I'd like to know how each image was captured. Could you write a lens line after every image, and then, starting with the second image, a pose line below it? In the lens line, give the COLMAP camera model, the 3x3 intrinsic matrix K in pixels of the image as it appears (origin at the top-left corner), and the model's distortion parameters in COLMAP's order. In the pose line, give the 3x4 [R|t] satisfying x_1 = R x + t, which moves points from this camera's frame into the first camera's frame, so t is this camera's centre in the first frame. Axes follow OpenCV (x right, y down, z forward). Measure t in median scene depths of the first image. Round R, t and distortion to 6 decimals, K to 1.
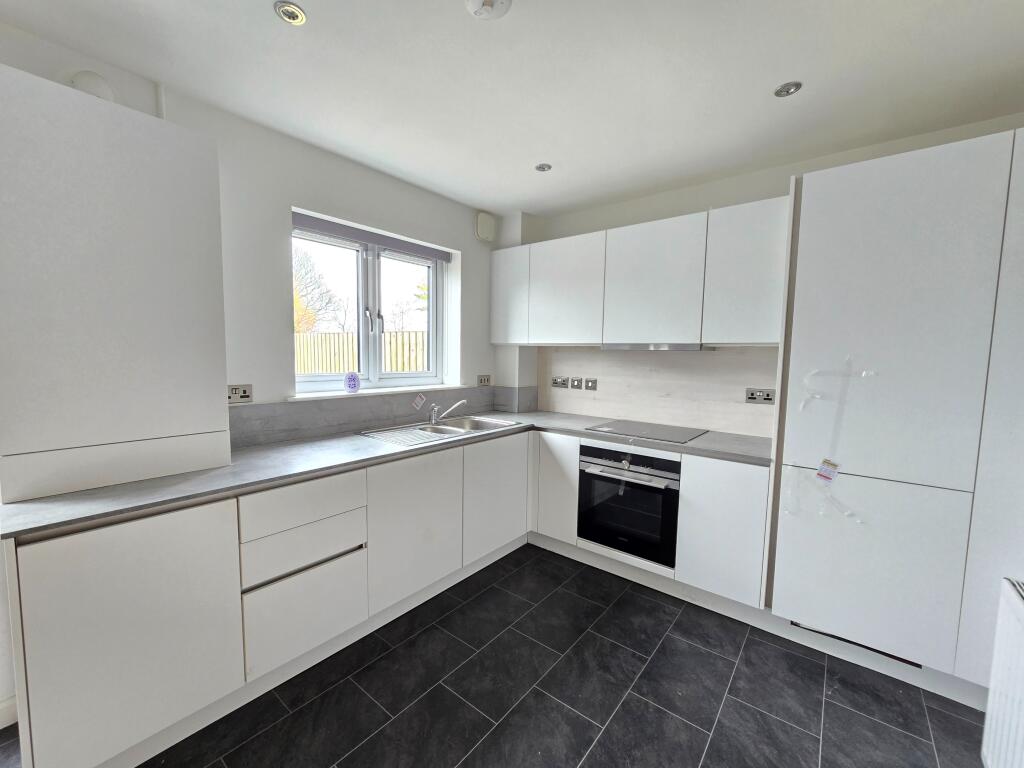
lens RADIAL K [[418.7, 0, 505.5], [0, 418.7, 389.7], [0, 0, 1]] dist [-0.001231, 0.000493]
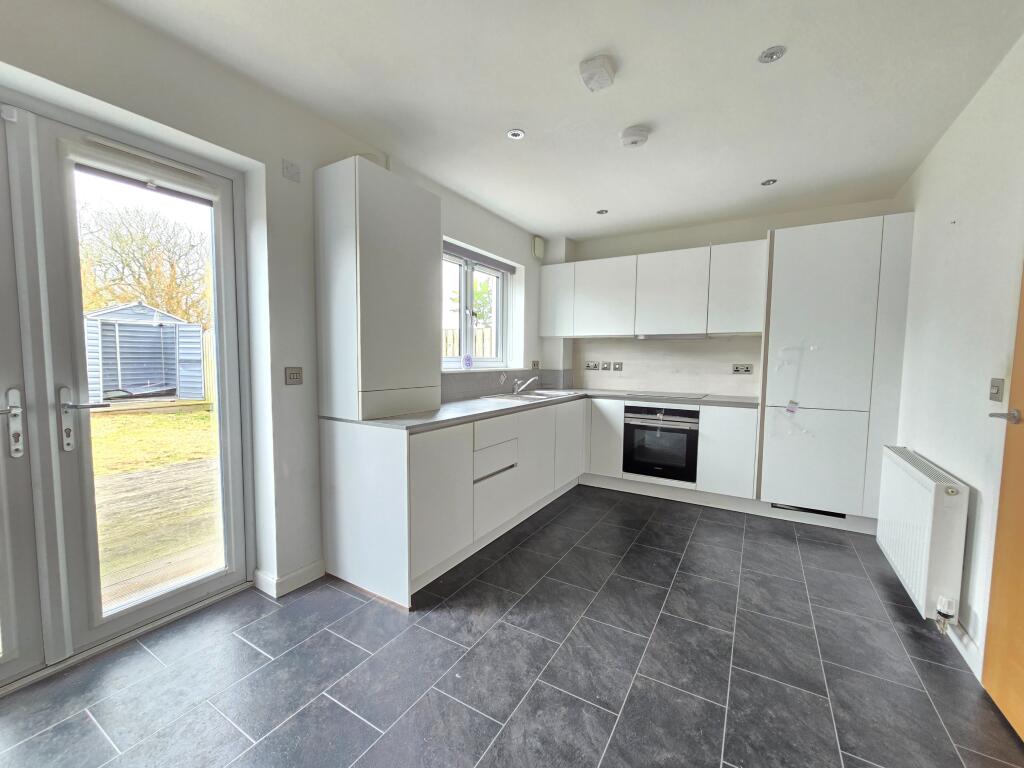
lens RADIAL K [[418.7, 0, 505.5], [0, 418.7, 389.7], [0, 0, 1]] dist [-0.001231, 0.000493]
pose [[0.990451, -0.015464, 0.136995, -0.408575], [0.016992, 0.999806, -0.009987, 0.083482], [-0.136814, 0.012219, 0.990521, -0.344309]]
